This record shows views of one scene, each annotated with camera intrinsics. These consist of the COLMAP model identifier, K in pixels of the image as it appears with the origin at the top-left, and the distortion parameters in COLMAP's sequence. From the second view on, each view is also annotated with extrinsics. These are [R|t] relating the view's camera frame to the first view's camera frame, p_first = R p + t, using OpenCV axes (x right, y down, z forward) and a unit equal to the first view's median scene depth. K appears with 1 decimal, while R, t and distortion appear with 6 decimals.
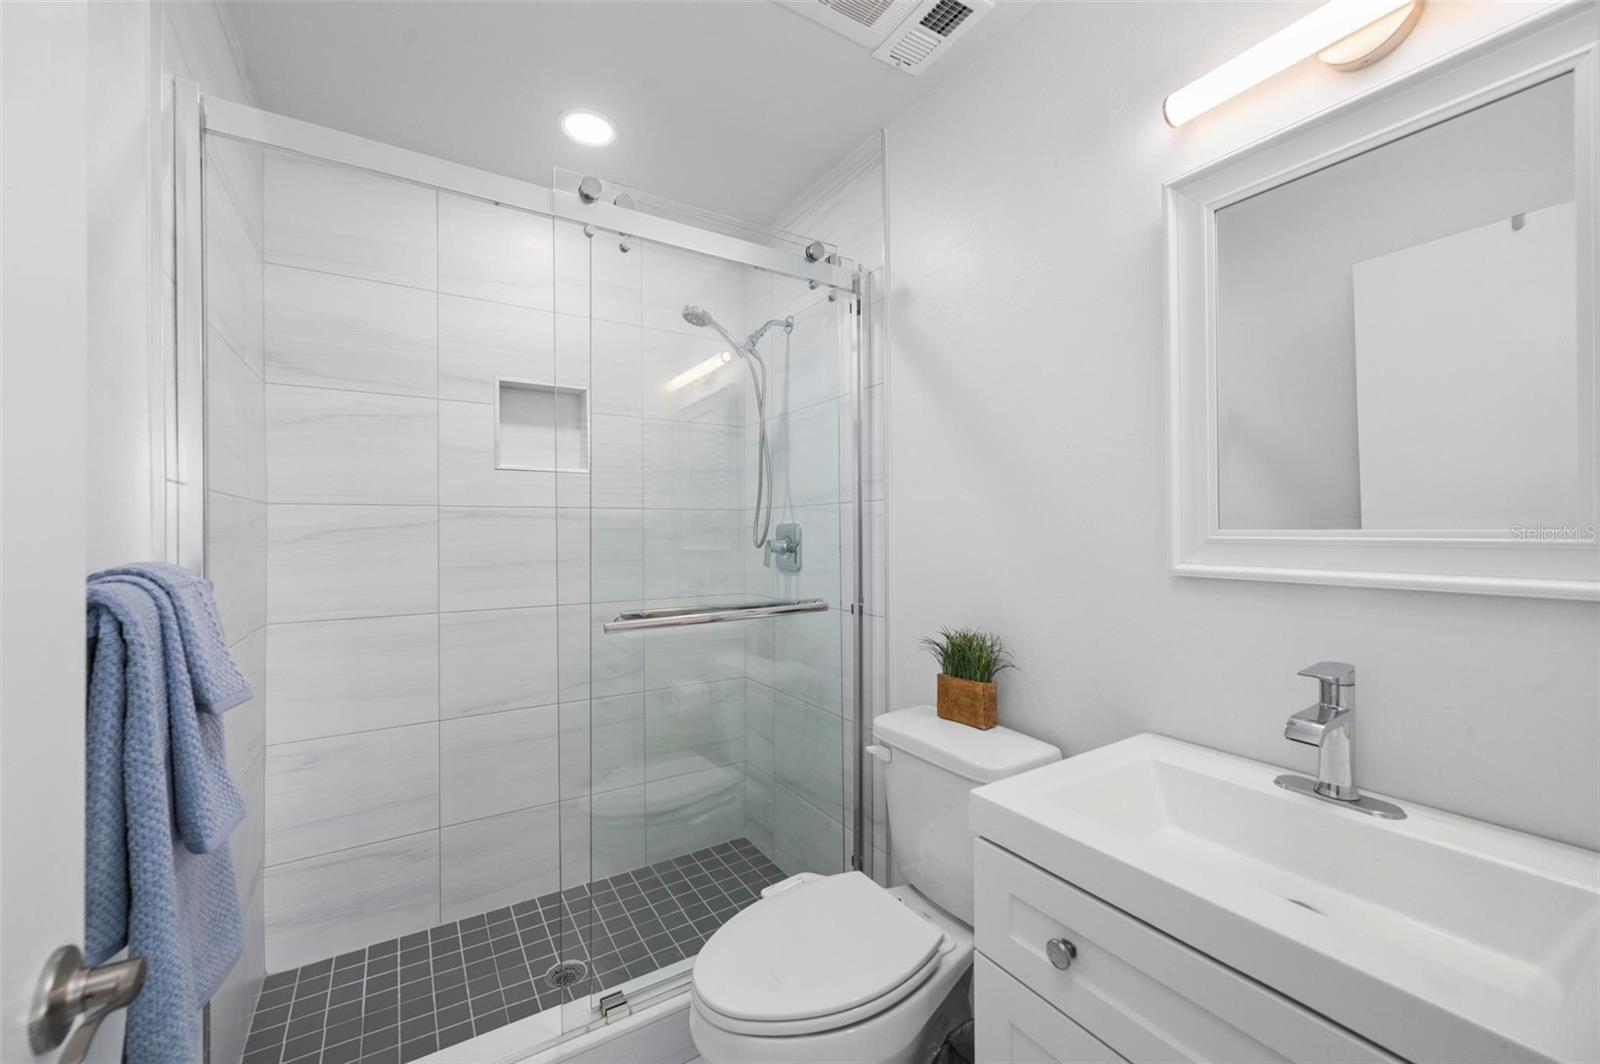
lens RADIAL K [[633.1, 0, 799.5], [0, 633.1, 523.8], [0, 0, 1]] dist [-0.000132, 0.000128]
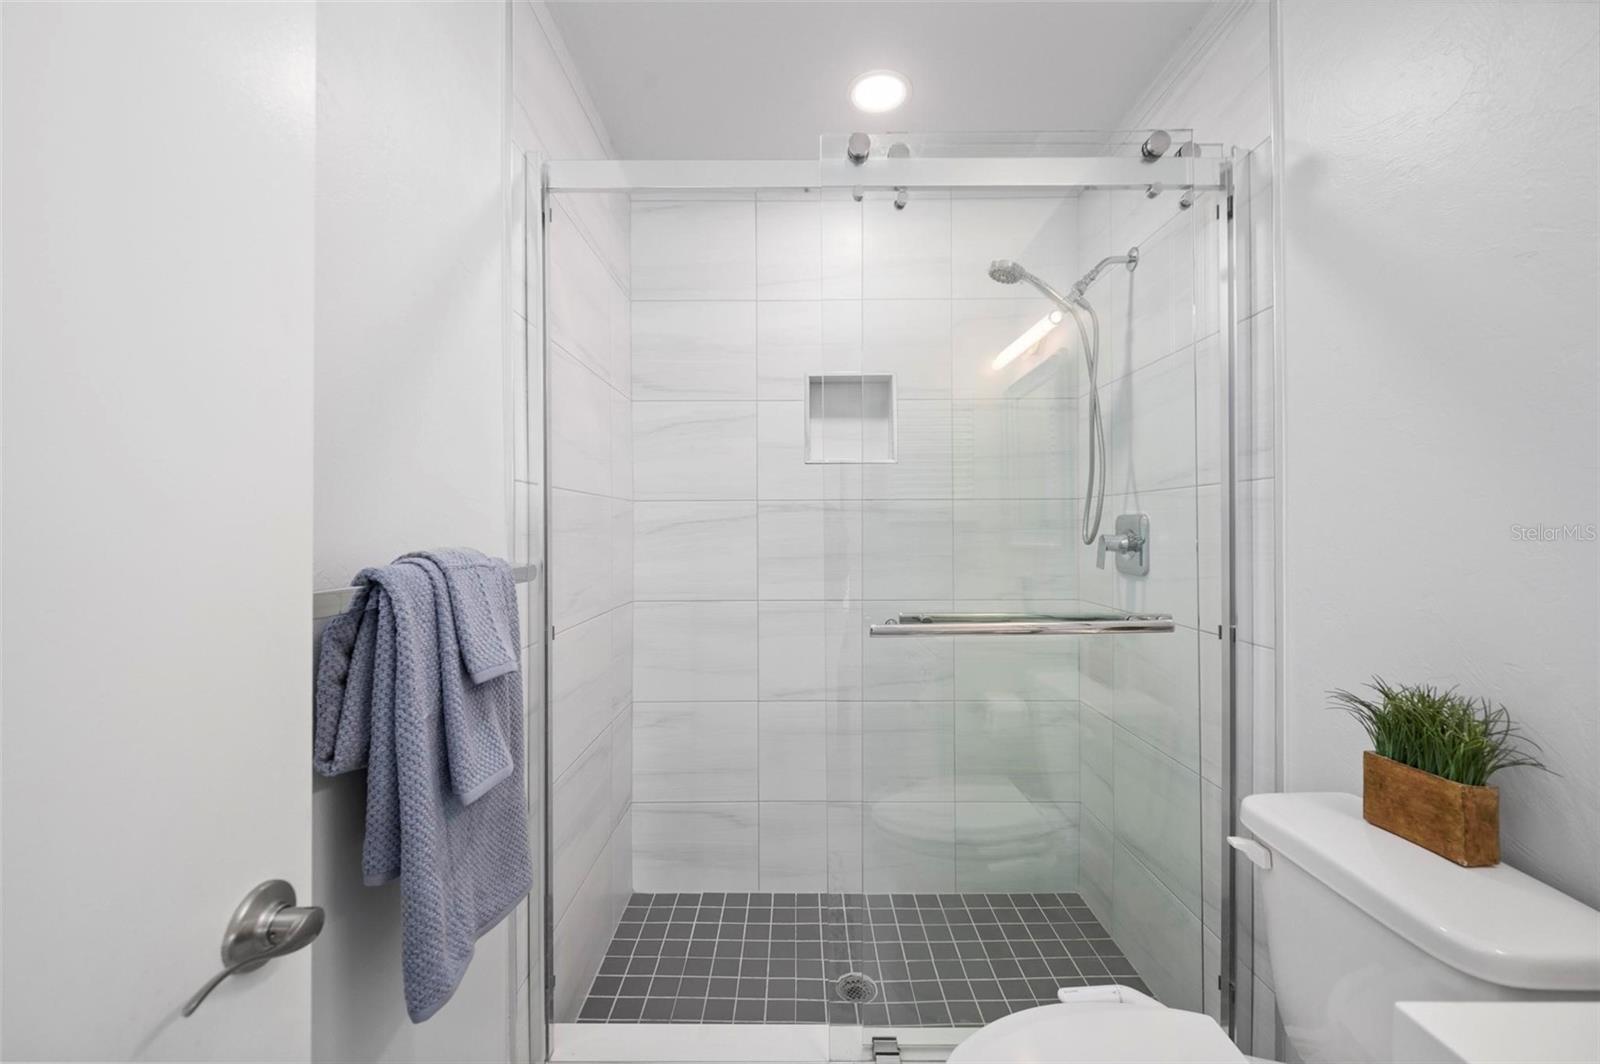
lens RADIAL K [[633.1, 0, 799.5], [0, 633.1, 523.8], [0, 0, 1]] dist [-0.000132, 0.000128]
pose [[0.843481, -0.001531, -0.537157, 0.067302], [0.005674, 0.999966, 0.006059, 0.005257], [0.537130, -0.008158, 0.843460, 0.142154]]
